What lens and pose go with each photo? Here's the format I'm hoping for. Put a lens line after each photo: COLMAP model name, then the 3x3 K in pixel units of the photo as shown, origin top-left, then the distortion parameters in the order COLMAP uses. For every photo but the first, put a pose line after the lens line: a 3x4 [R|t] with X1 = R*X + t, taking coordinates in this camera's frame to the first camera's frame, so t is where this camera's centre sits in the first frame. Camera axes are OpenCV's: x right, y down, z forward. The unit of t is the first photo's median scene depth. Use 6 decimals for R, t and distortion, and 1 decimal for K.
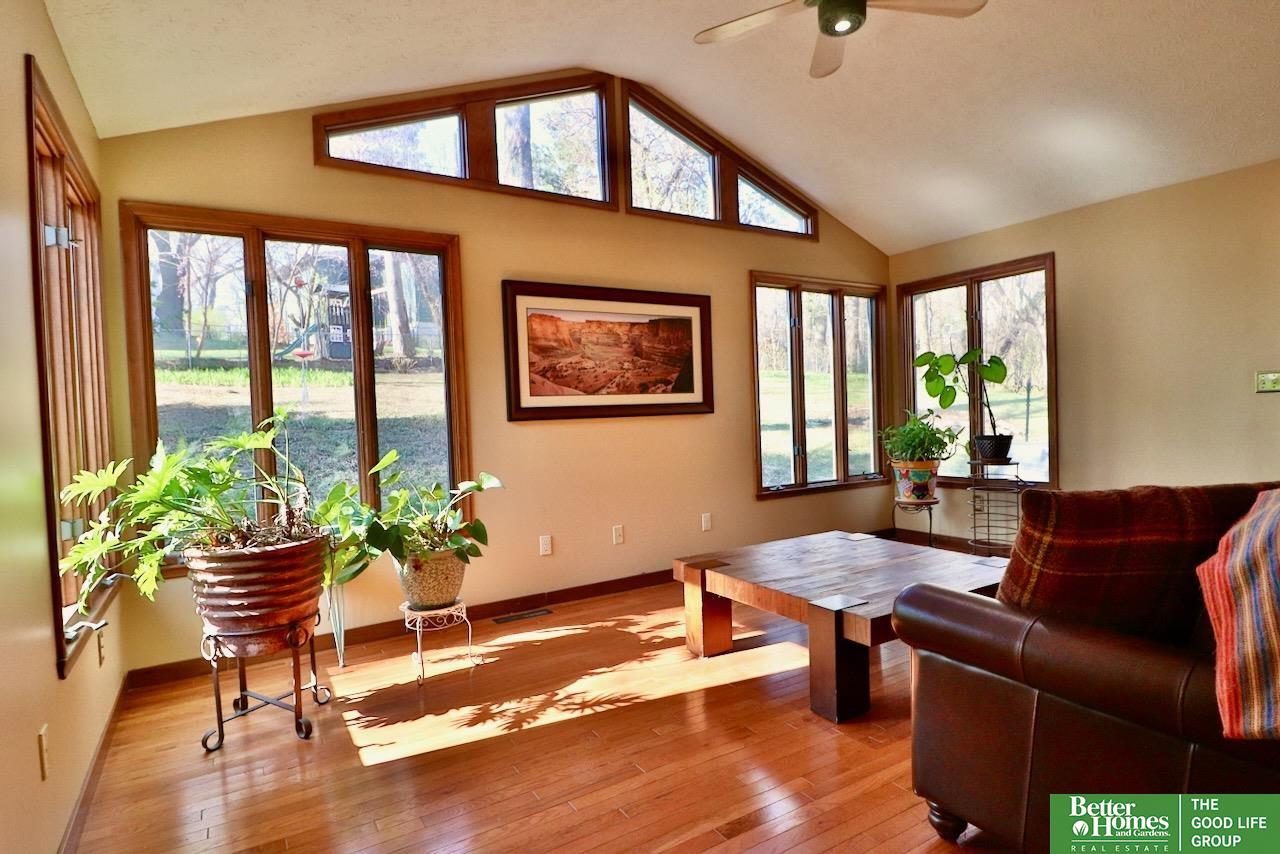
lens RADIAL K [[665.3, 0, 631.9], [0, 665.3, 428.4], [0, 0, 1]] dist [-0.005595, -0.001927]
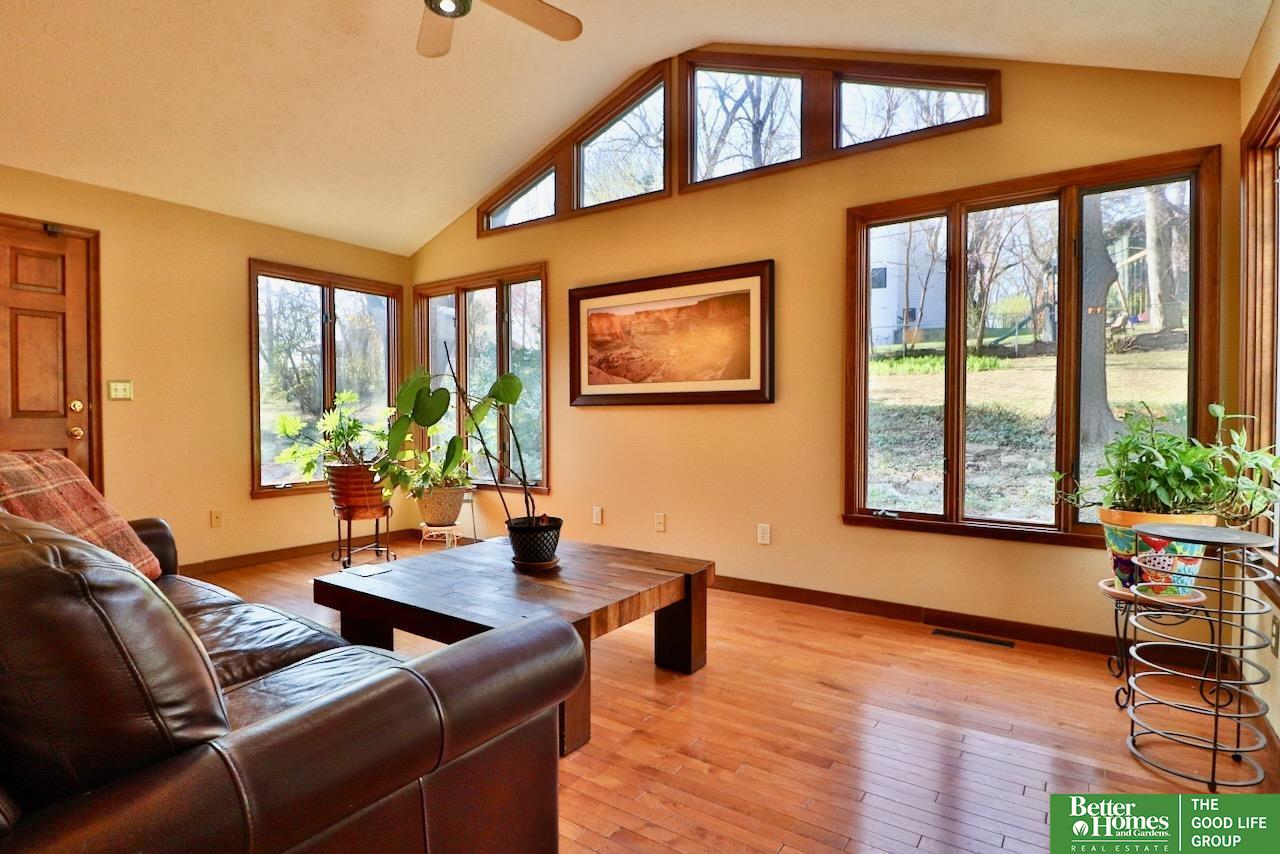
lens RADIAL K [[665.3, 0, 631.9], [0, 665.3, 428.4], [0, 0, 1]] dist [-0.005595, -0.001927]
pose [[0.384737, 0.051475, -0.921590, 0.901280], [-0.033160, 0.998570, 0.041932, -0.022891], [0.922430, 0.014427, 0.385894, 0.586987]]
